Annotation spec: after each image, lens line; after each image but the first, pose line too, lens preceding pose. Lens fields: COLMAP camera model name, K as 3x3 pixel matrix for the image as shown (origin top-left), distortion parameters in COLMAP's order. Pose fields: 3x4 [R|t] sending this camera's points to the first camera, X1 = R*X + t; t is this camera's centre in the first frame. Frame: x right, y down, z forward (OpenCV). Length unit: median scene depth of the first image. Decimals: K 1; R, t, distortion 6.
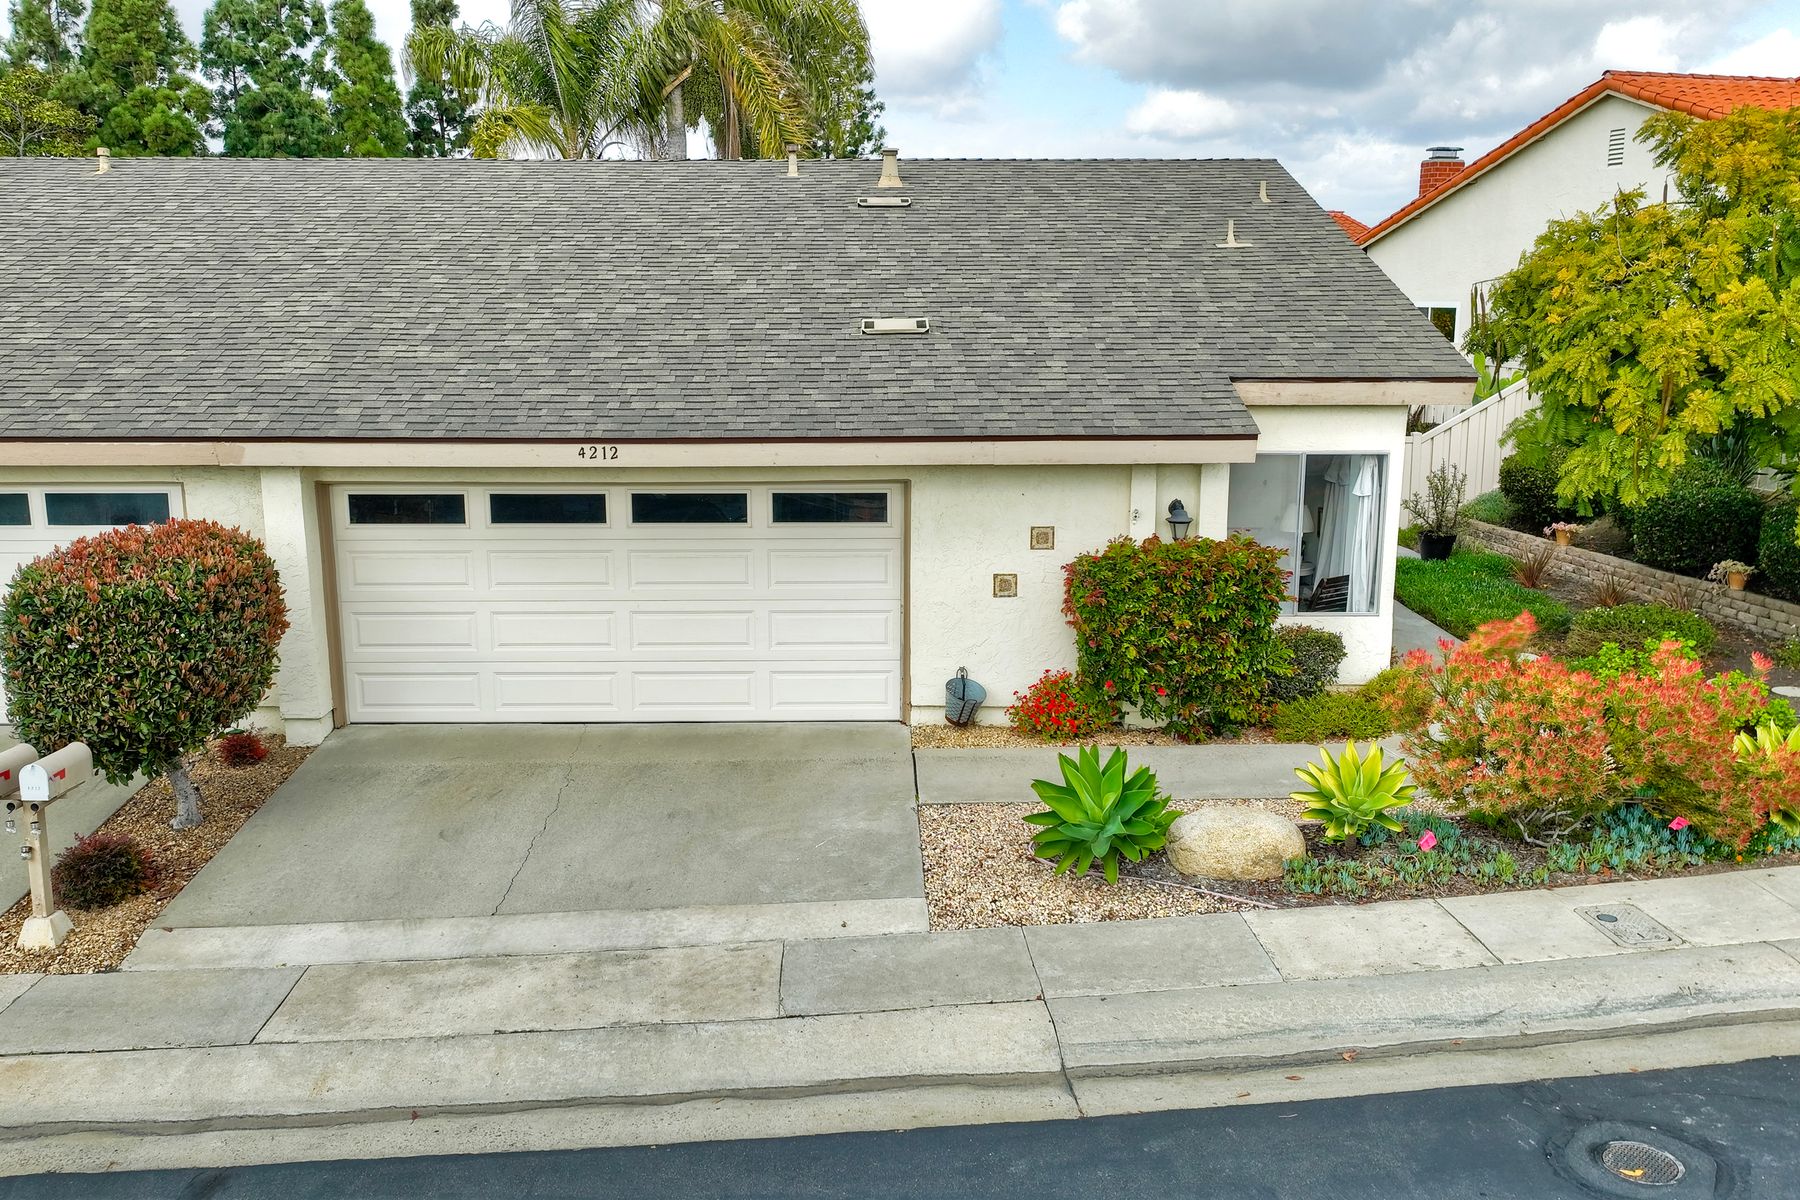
lens RADIAL K [[1483.8, 0, 897.1], [0, 1483.8, 599.7], [0, 0, 1]] dist [0.003199, -0.004918]
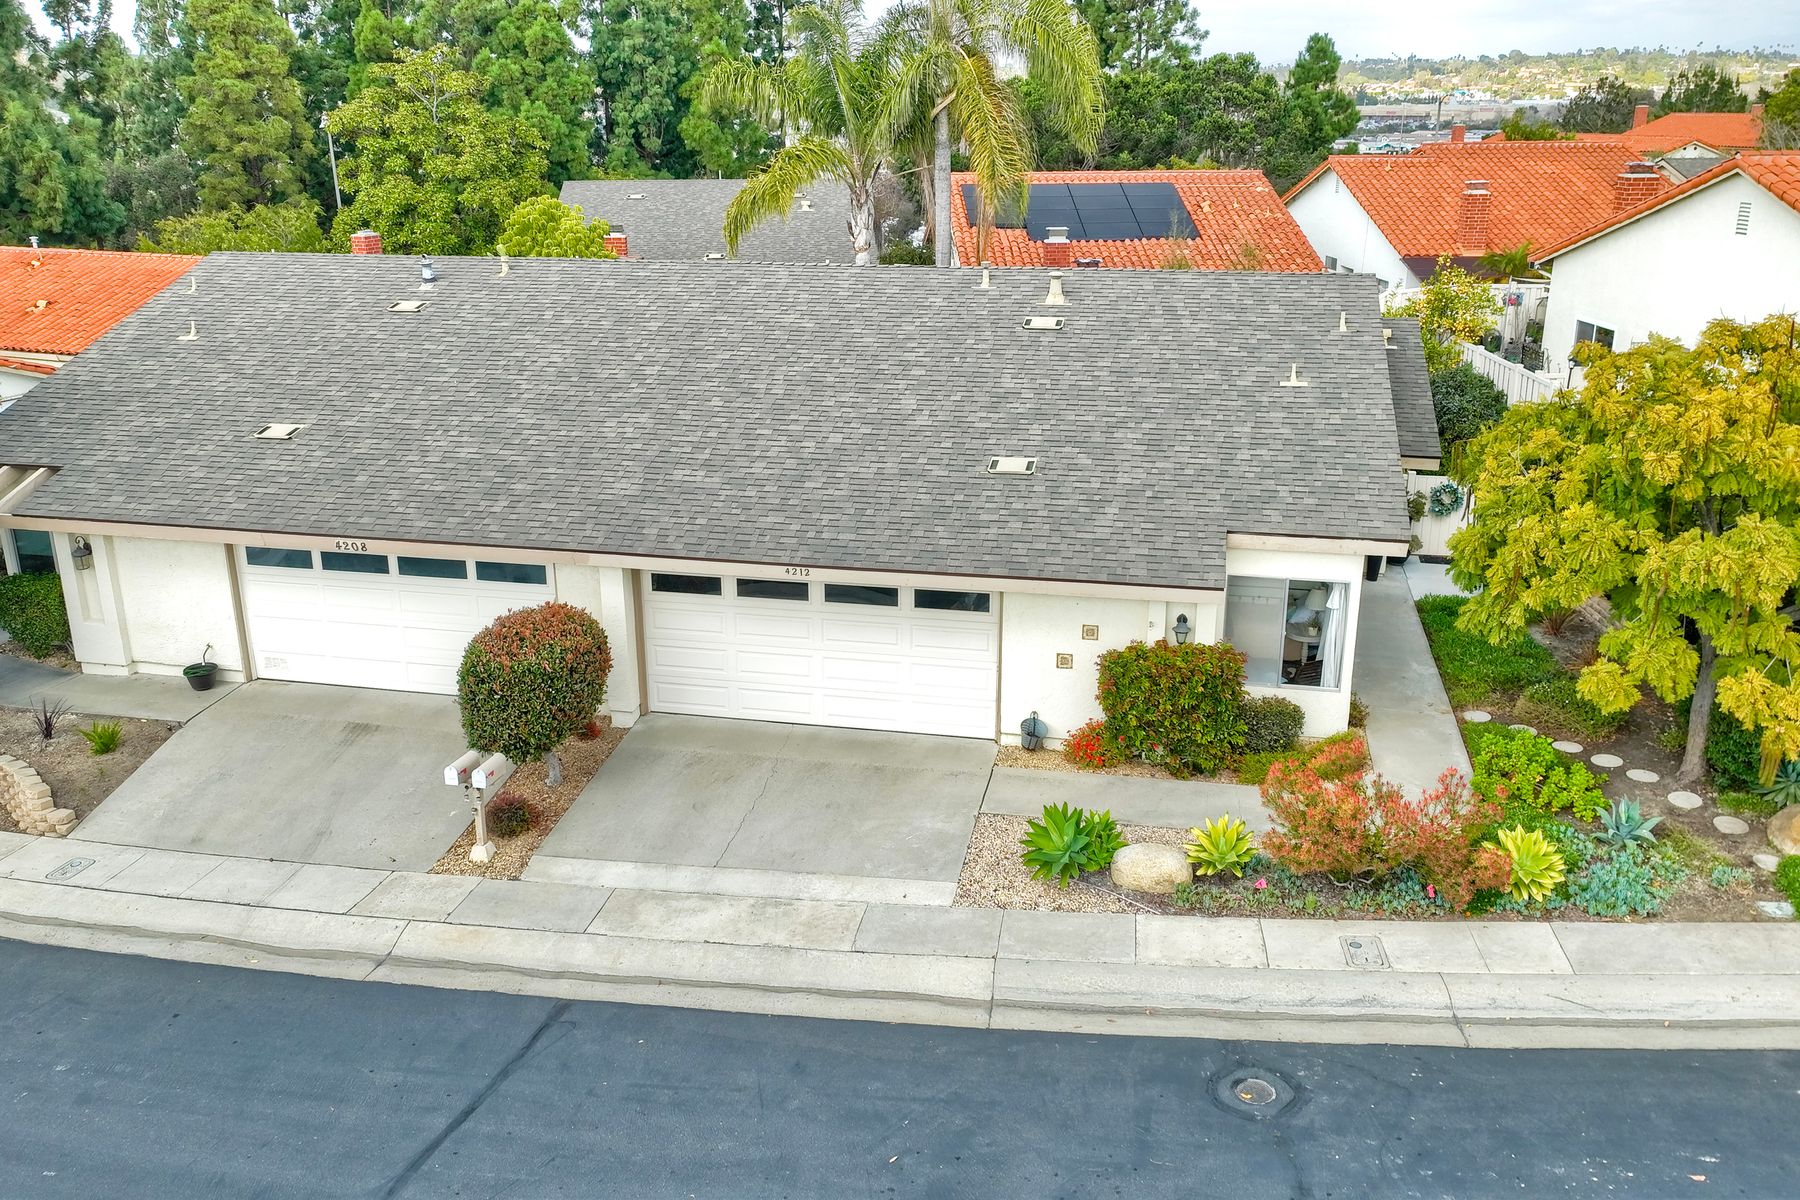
lens RADIAL K [[1483.8, 0, 902.8], [0, 1483.8, 600.6], [0, 0, 1]] dist [0.003199, -0.004918]
pose [[0.975336, 0.067362, -0.210197, 0.240375], [-0.040420, 0.990698, 0.129936, -0.276008], [0.216995, -0.118235, 0.968986, -0.507273]]
